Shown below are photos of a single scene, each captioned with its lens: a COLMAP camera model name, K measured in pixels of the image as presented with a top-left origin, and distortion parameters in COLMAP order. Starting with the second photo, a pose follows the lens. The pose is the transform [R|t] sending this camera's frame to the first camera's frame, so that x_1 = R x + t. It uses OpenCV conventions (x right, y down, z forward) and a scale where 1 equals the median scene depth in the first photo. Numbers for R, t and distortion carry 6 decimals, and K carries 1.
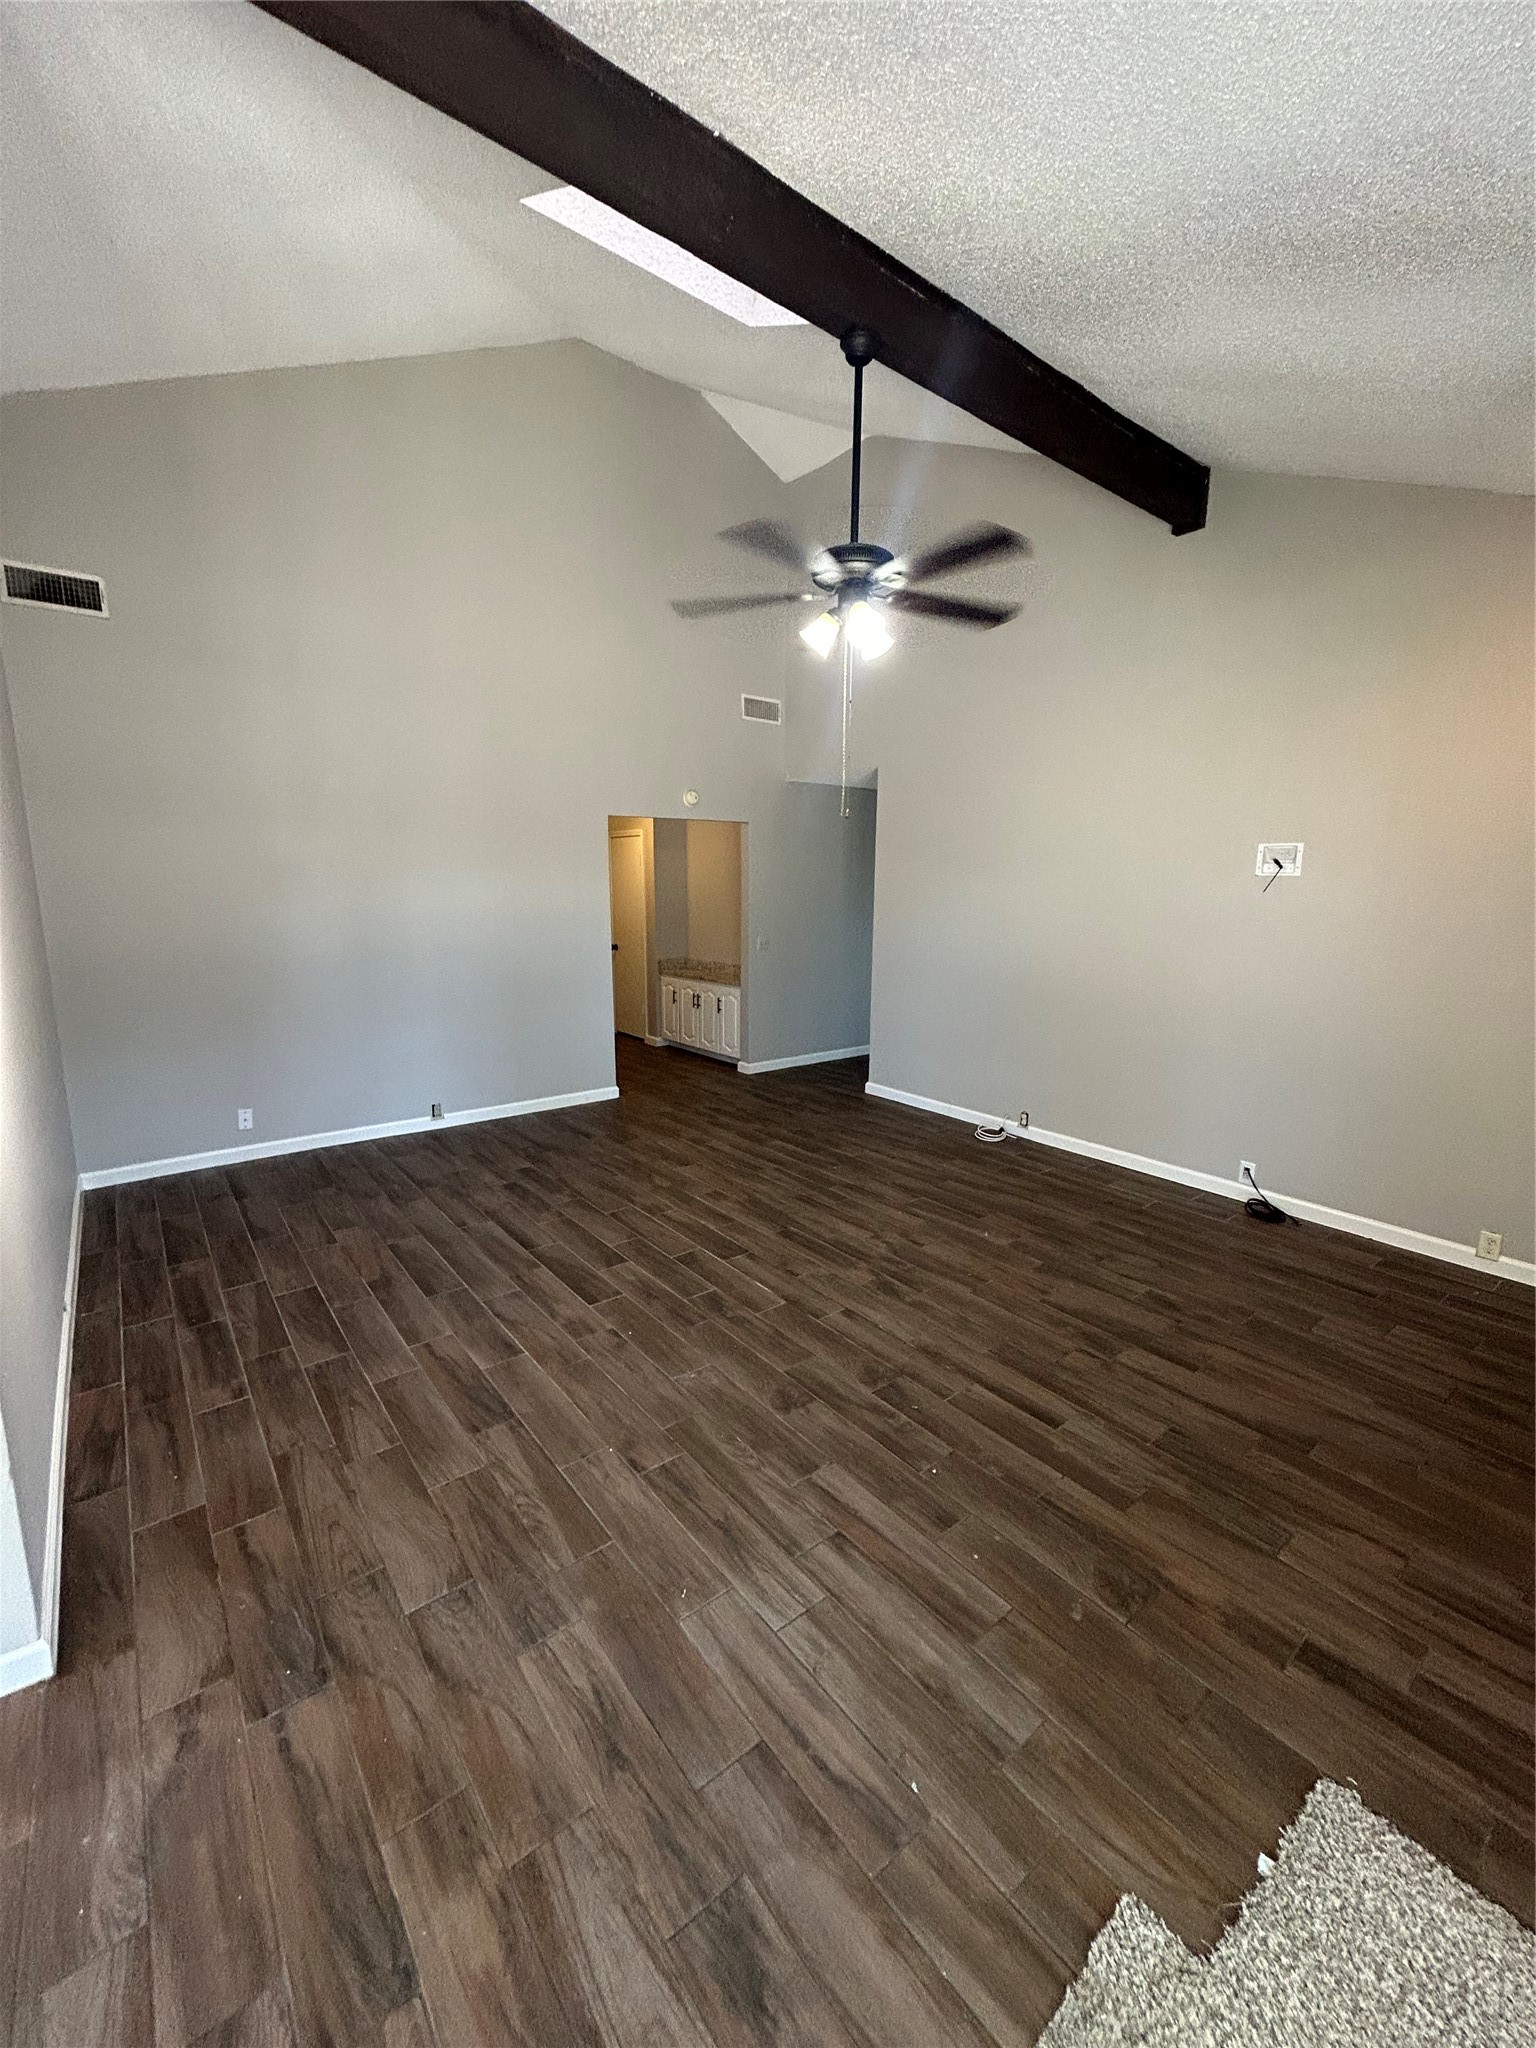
lens RADIAL K [[823.4, 0, 769.0], [0, 823.4, 1021.8], [0, 0, 1]] dist [-0.003437, 0.001221]
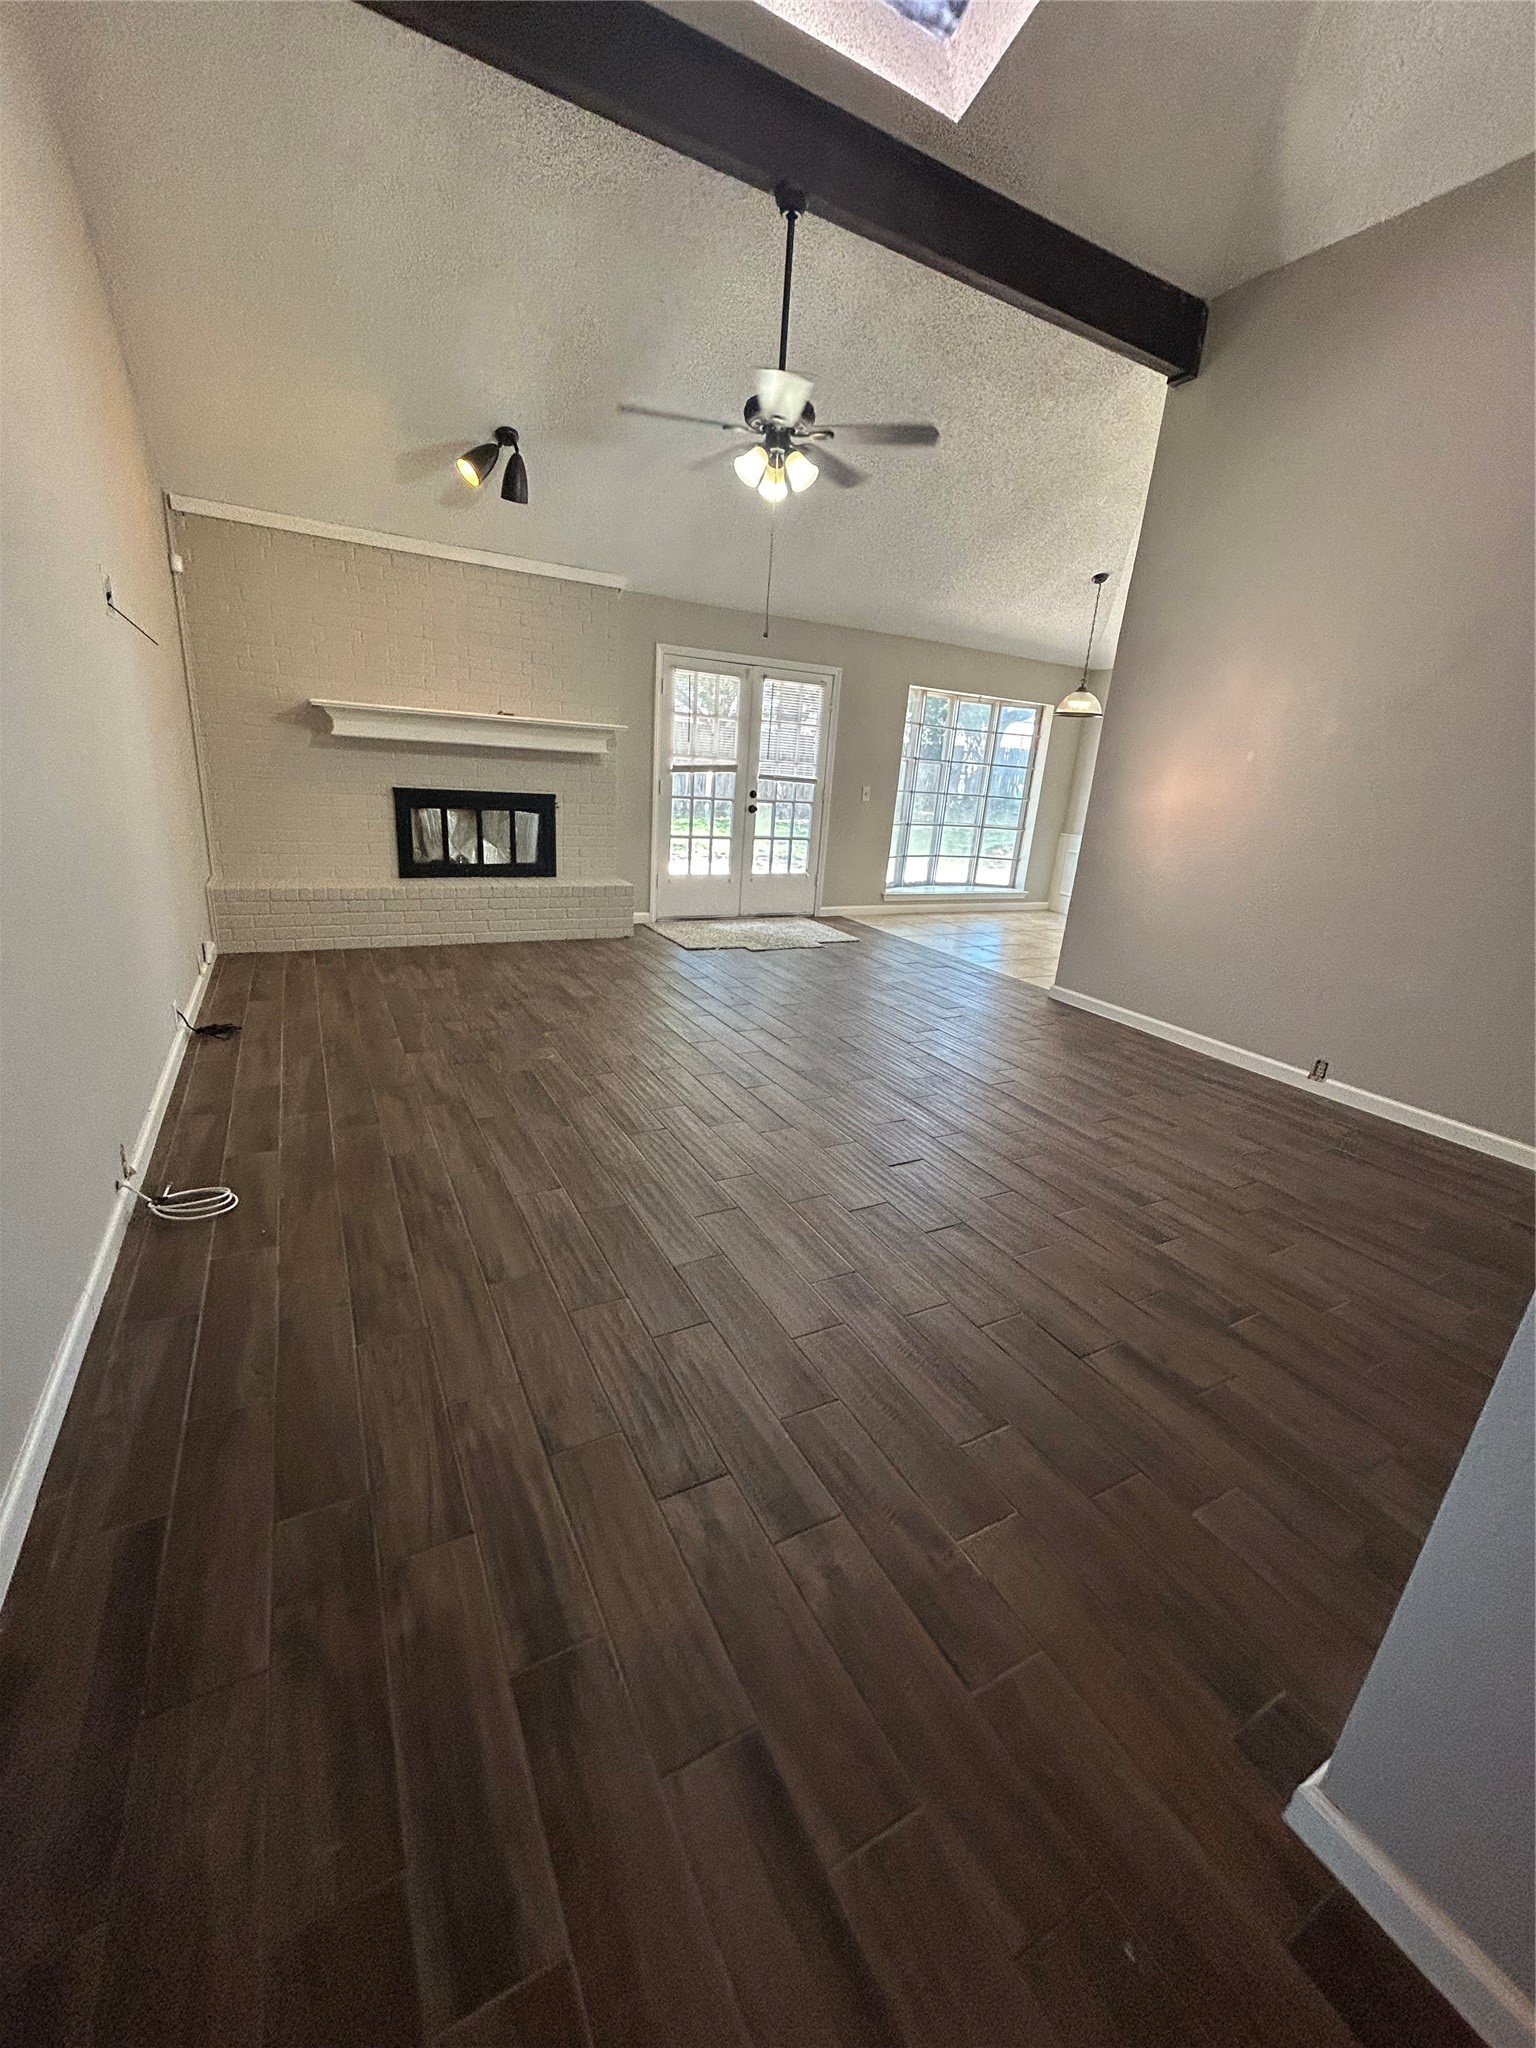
lens RADIAL K [[823.4, 0, 770.8], [0, 823.4, 1020.3], [0, 0, 1]] dist [-0.003437, 0.001221]
pose [[-0.982201, -0.129251, 0.136292, -0.120106], [-0.052766, 0.886245, 0.460203, -0.249830], [-0.180270, 0.444820, -0.877290, 1.886326]]
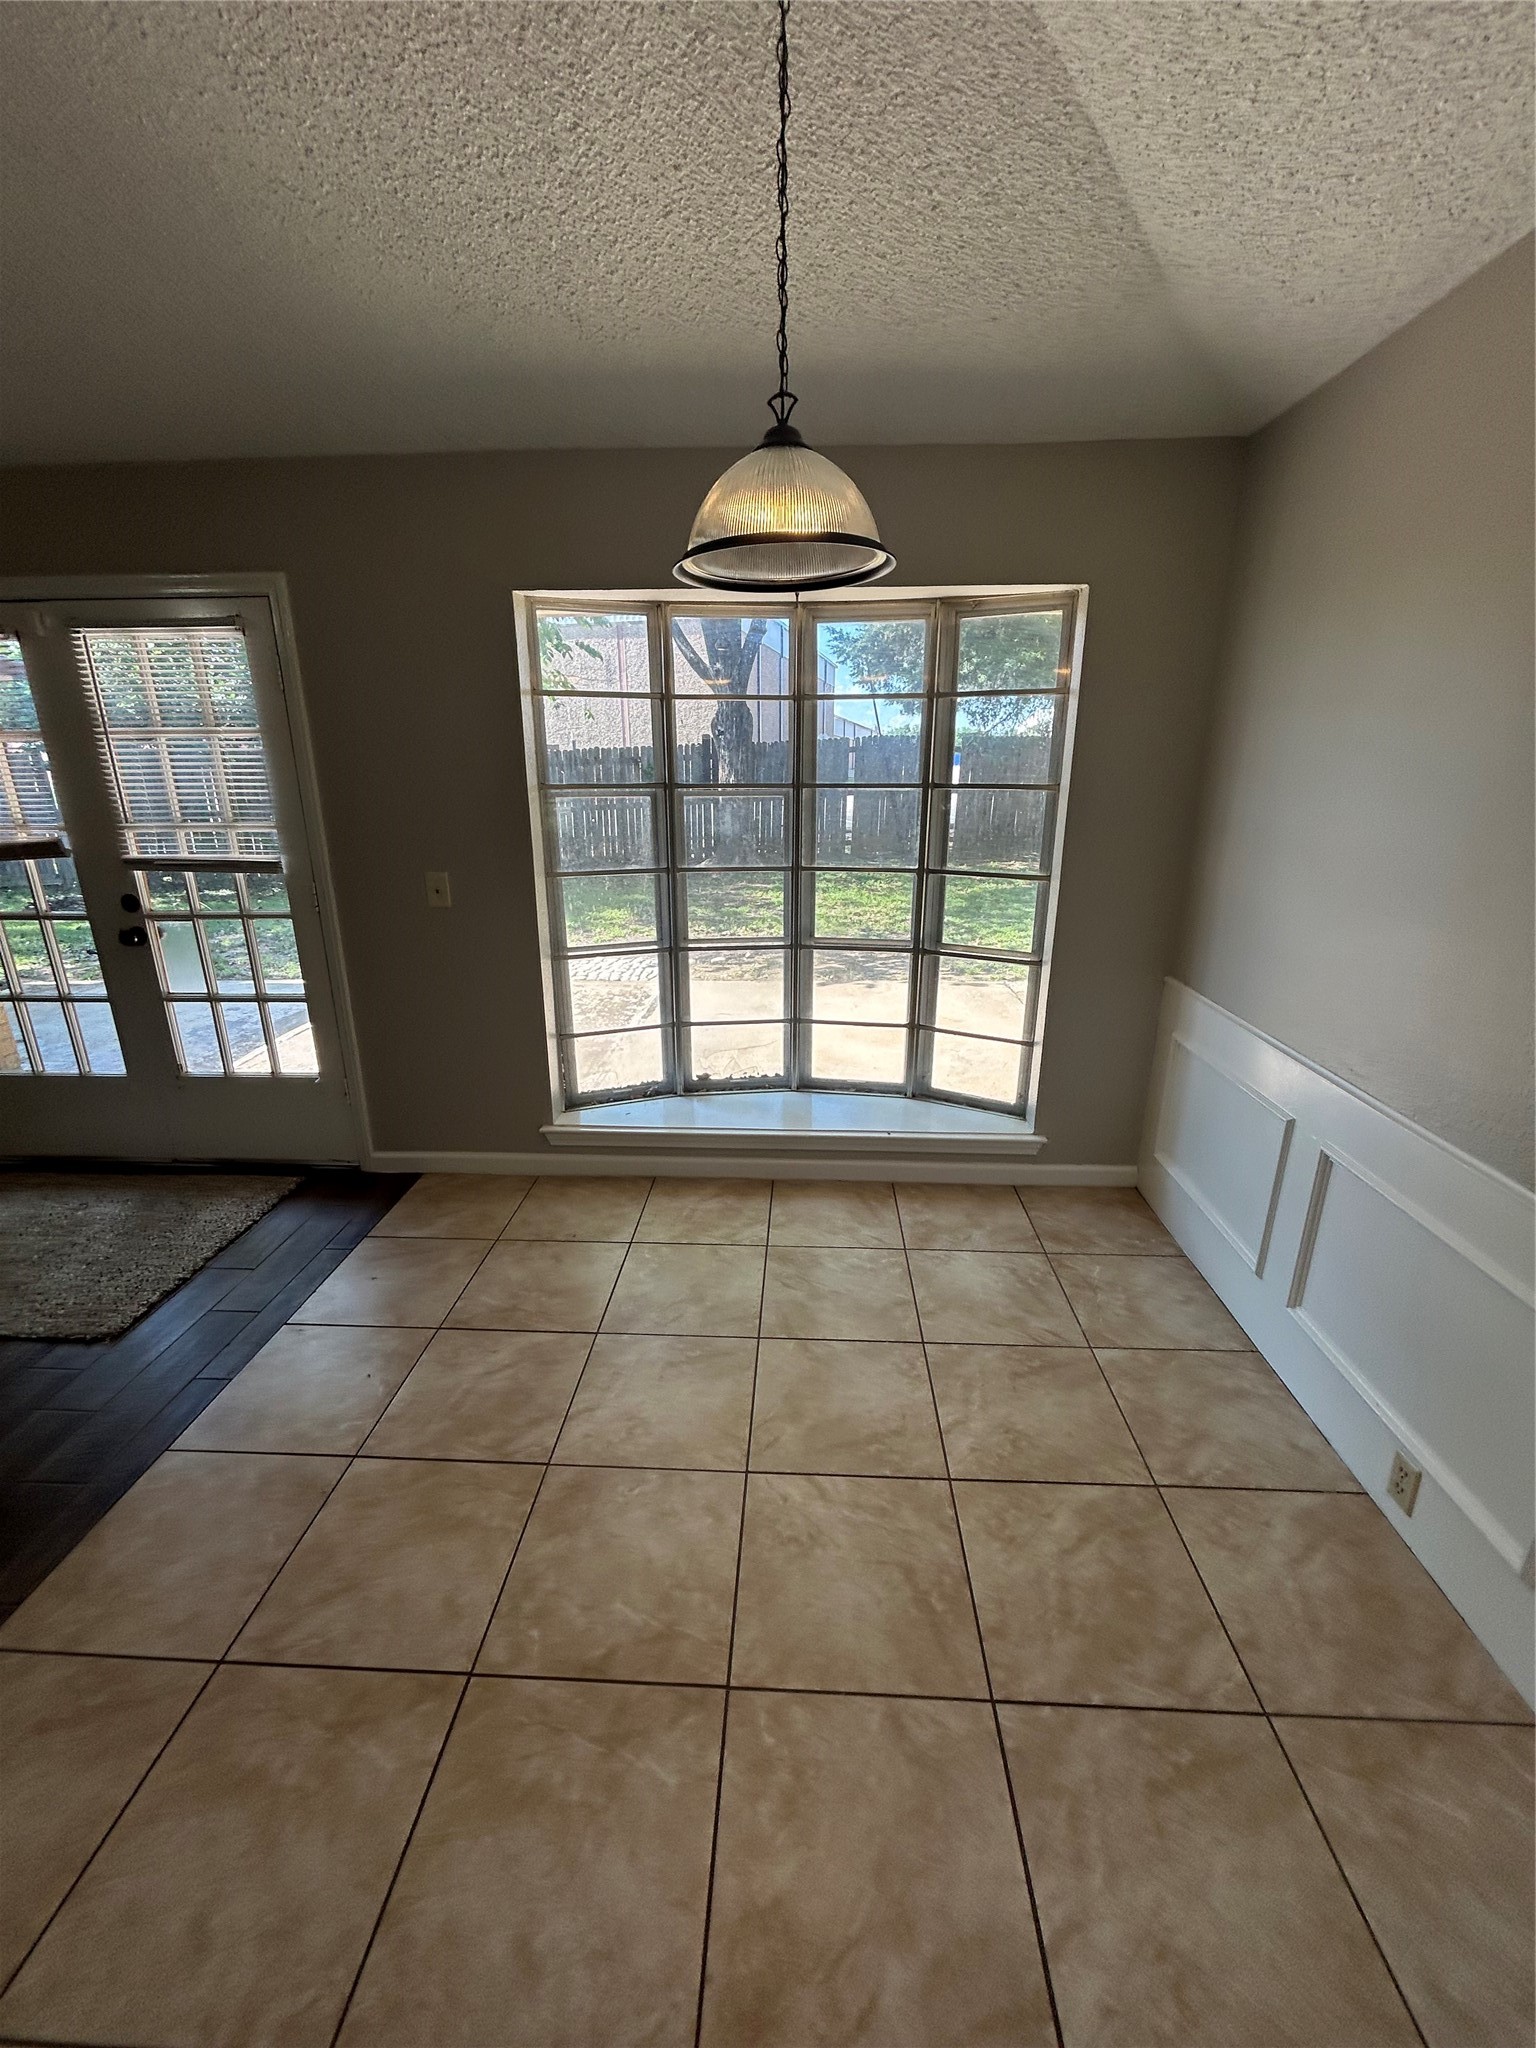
lens RADIAL K [[823.4, 0, 770.6], [0, 823.4, 1024.7], [0, 0, 1]] dist [-0.003437, 0.001221]
pose [[-0.753531, -0.205219, 0.624561, -0.772710], [0.106472, 0.899391, 0.423981, -0.004341], [-0.648733, 0.385981, -0.655869, 0.151862]]
